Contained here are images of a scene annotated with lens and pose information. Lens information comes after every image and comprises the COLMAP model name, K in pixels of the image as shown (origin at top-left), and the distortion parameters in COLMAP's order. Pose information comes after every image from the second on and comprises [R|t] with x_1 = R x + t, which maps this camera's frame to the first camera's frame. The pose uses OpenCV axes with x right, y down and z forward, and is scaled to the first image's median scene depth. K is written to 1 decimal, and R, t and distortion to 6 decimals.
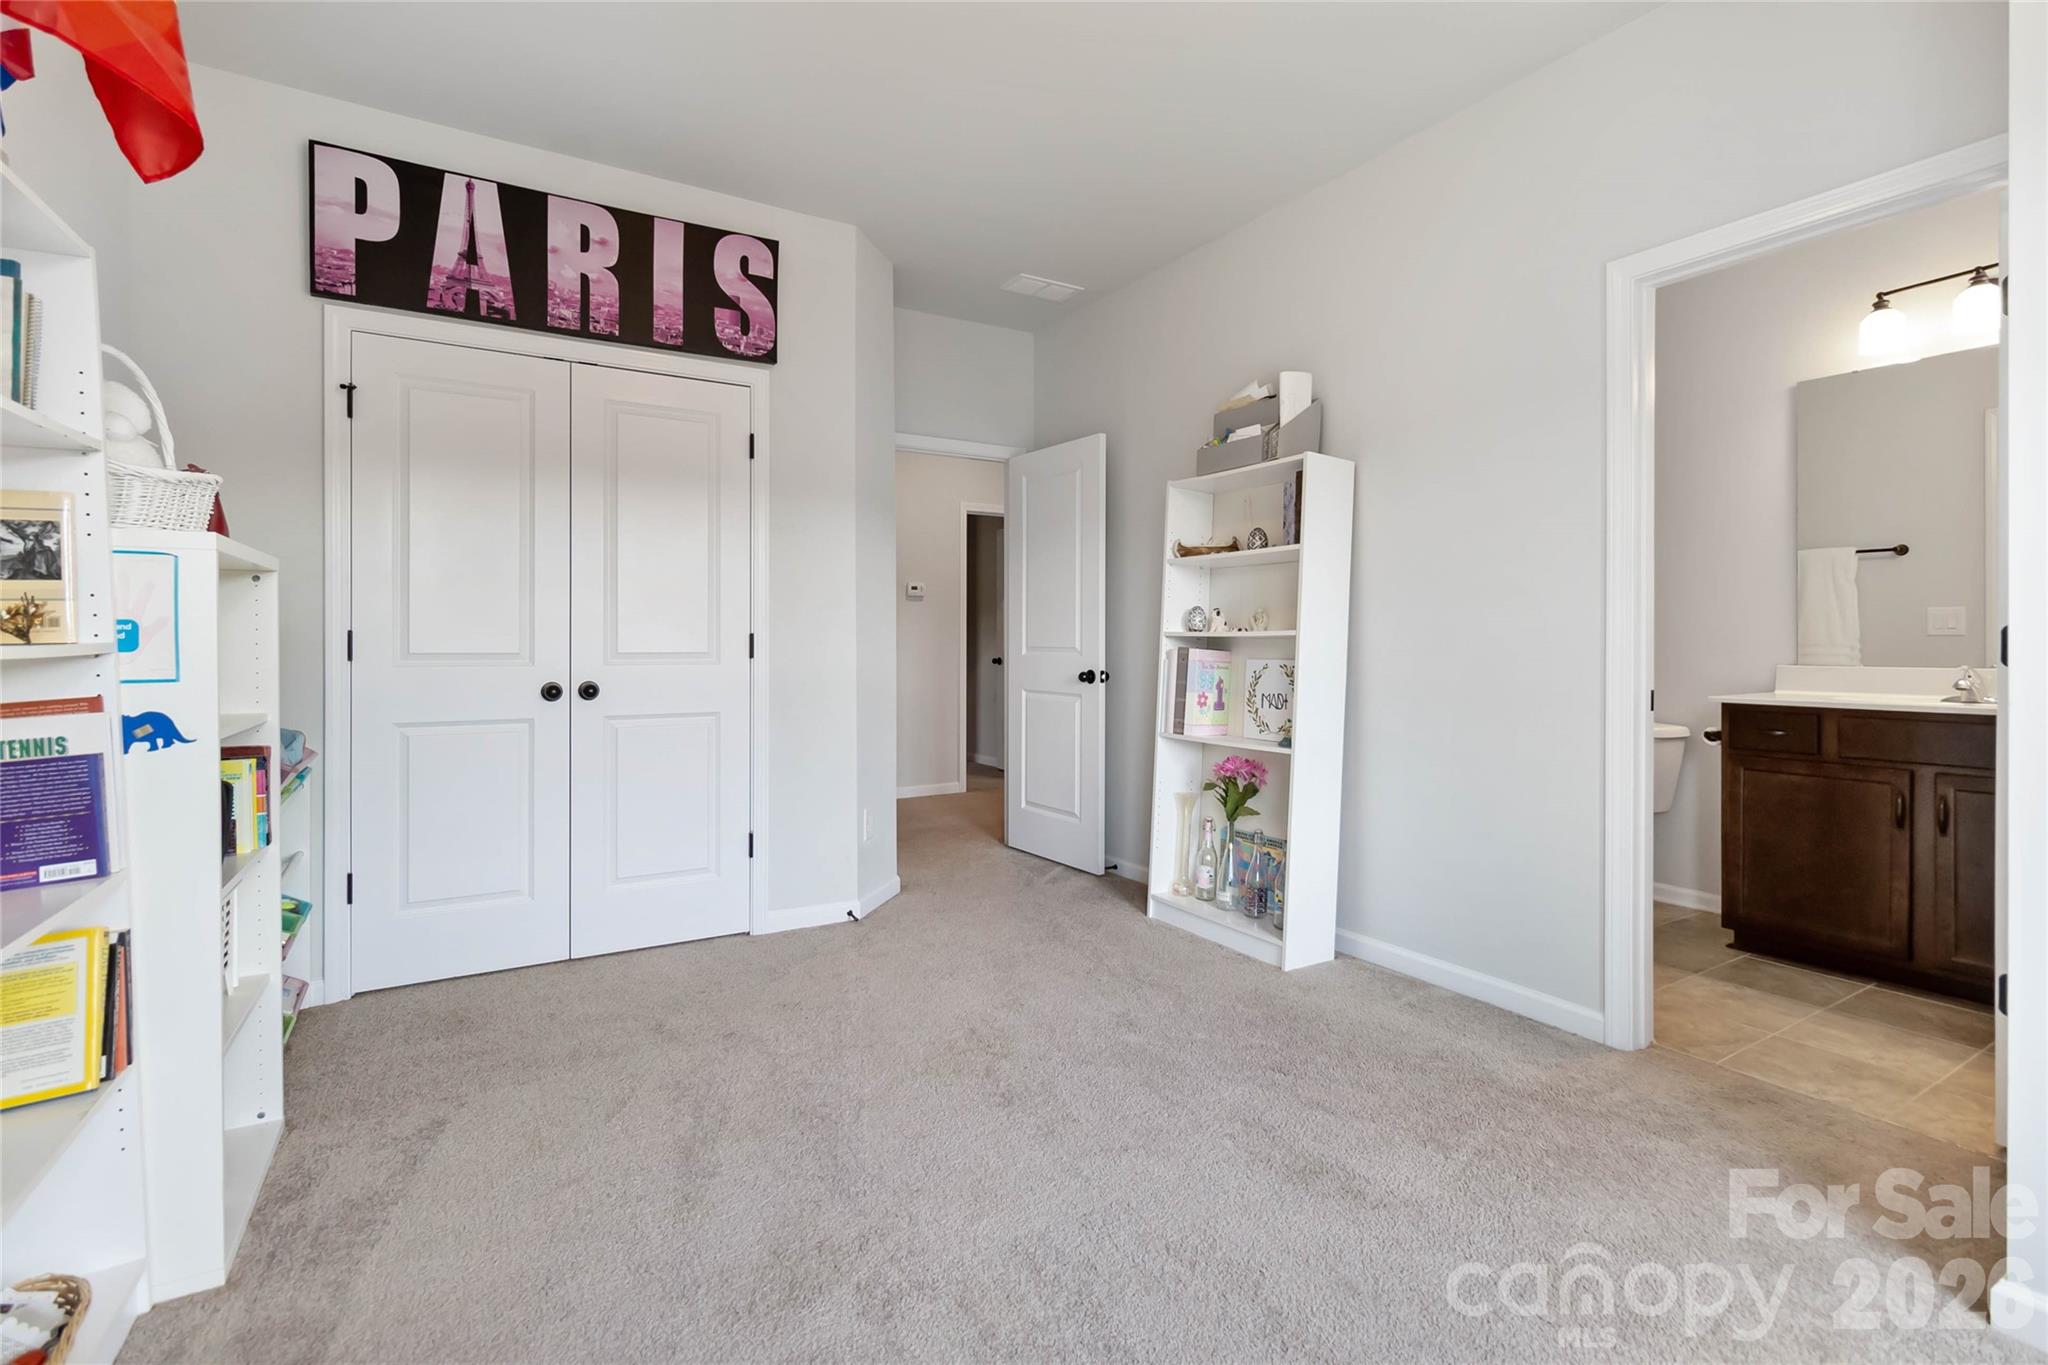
lens RADIAL K [[945.4, 0, 1016.3], [0, 945.4, 661.9], [0, 0, 1]] dist [-0.002409, -0.000170]
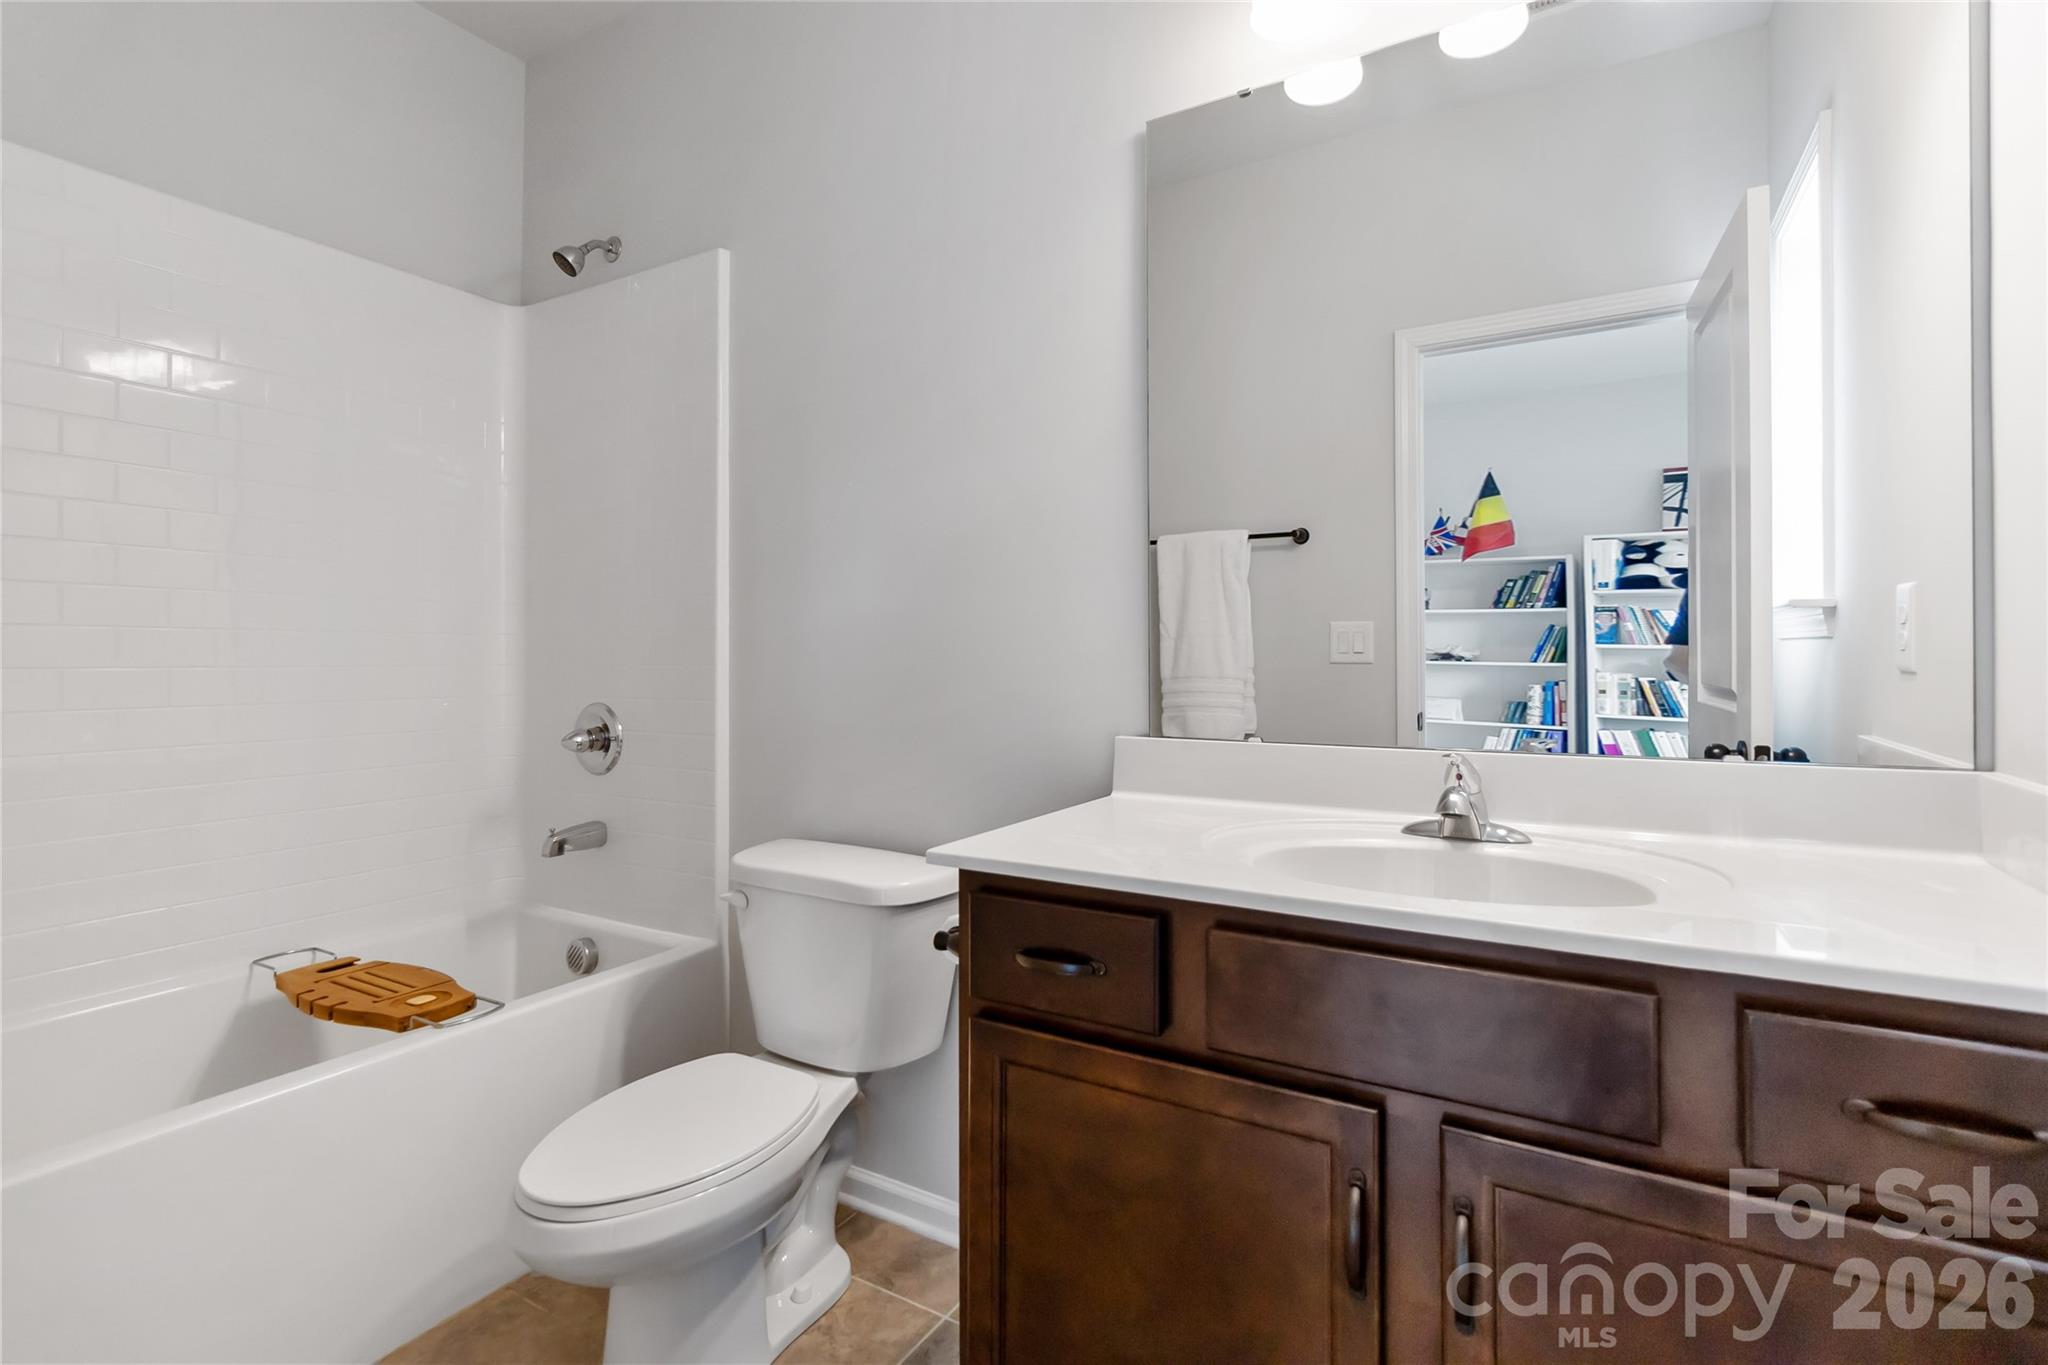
lens RADIAL K [[945.4, 0, 1028.5], [0, 945.4, 668.9], [0, 0, 1]] dist [-0.002409, -0.000170]
pose [[0.879752, 0.000775, 0.475433, 0.450001], [0.004187, 0.999947, -0.009378, -0.018812], [-0.475415, 0.010240, 0.879702, 0.503333]]
